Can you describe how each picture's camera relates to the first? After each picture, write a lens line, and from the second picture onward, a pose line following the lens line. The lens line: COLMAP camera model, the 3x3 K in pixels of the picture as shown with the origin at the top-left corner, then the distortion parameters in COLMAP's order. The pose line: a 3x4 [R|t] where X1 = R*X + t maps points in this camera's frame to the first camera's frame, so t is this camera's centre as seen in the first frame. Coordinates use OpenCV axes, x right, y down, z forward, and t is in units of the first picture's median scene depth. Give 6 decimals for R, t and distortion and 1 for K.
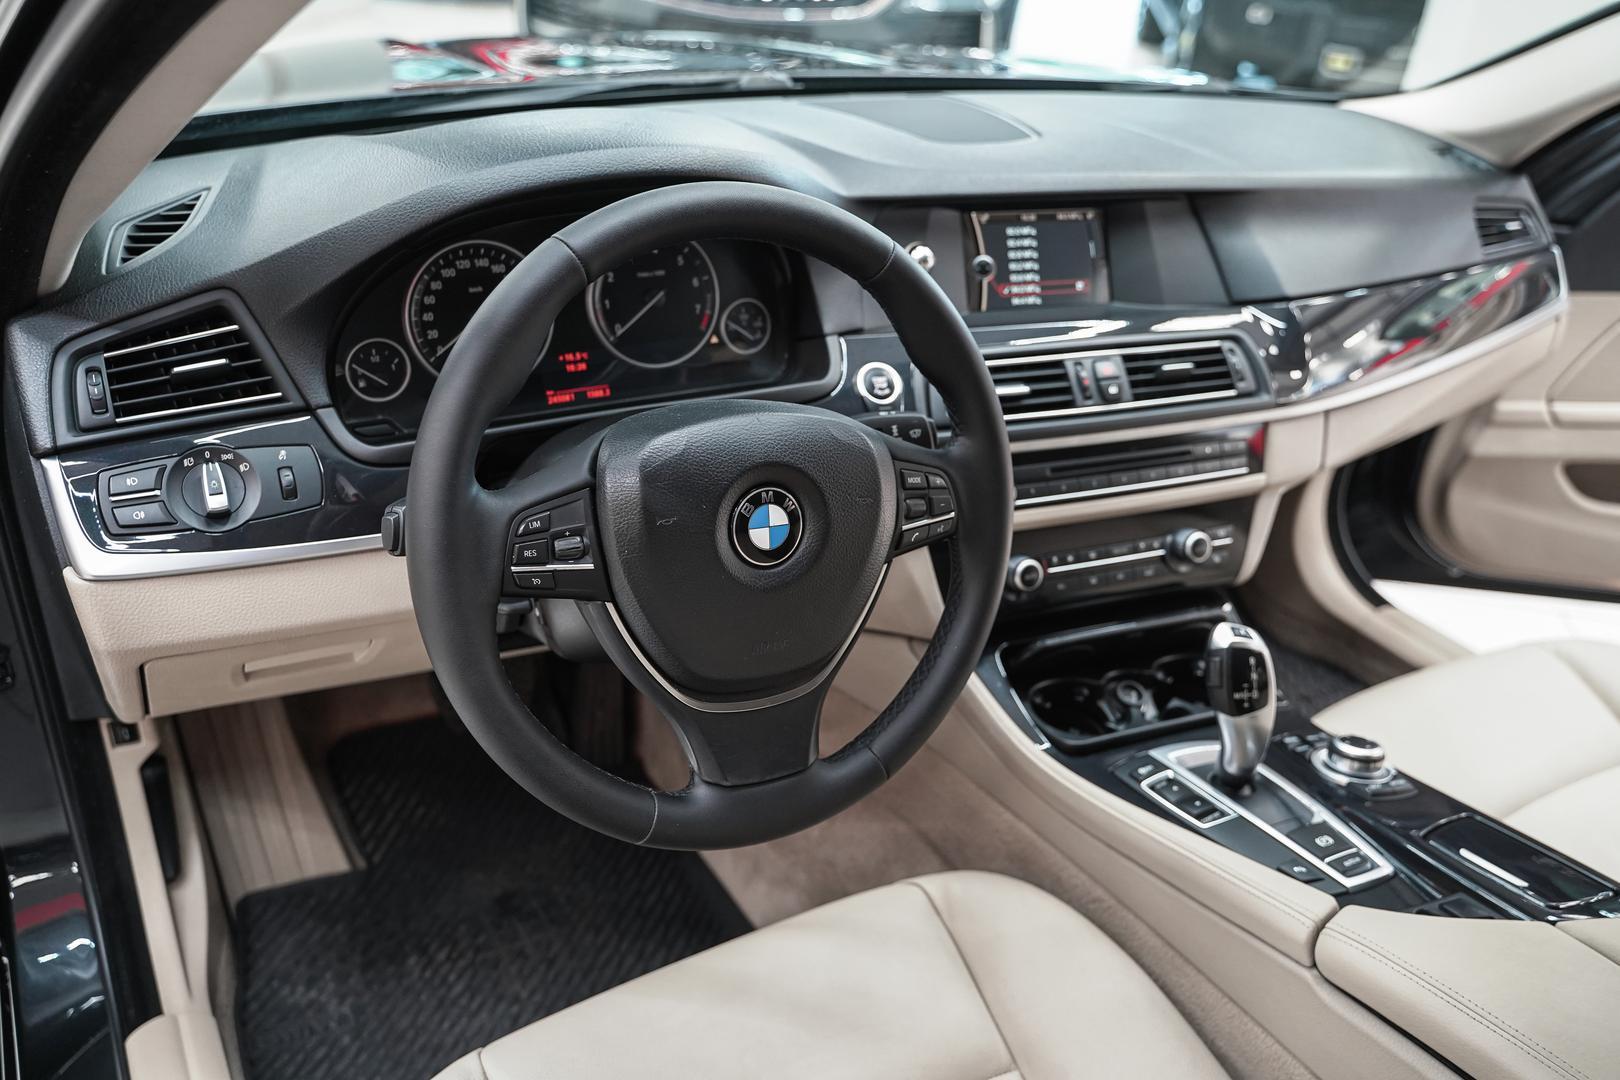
lens RADIAL K [[1310.1, 0, 810.0], [0, 1310.1, 540.0], [0, 0, 1]] dist [-0.007119, -0.004505]
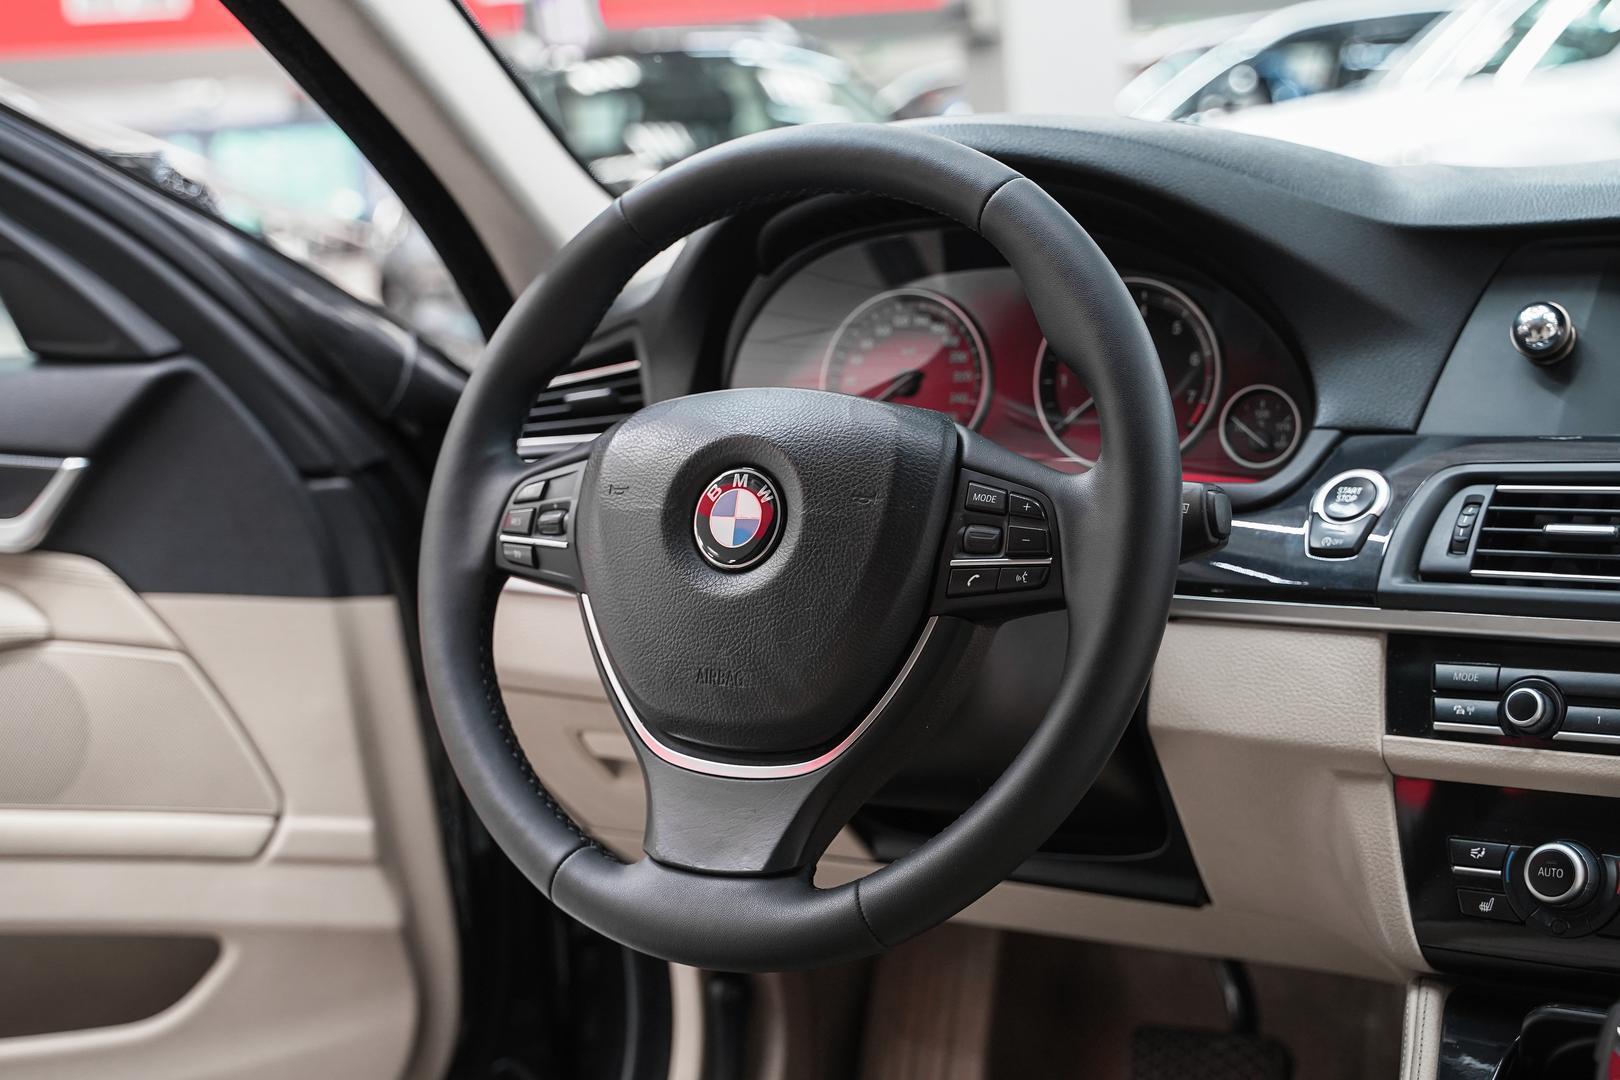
lens RADIAL K [[2346.1, 0, 774.7], [0, 2346.1, 536.8], [0, 0, 1]] dist [0.006415, 0.003212]
pose [[0.474430, 0.004180, -0.880283, 0.856698], [-0.320248, 0.932287, -0.168171, 0.161457], [0.819974, 0.361694, 0.443644, 0.290383]]
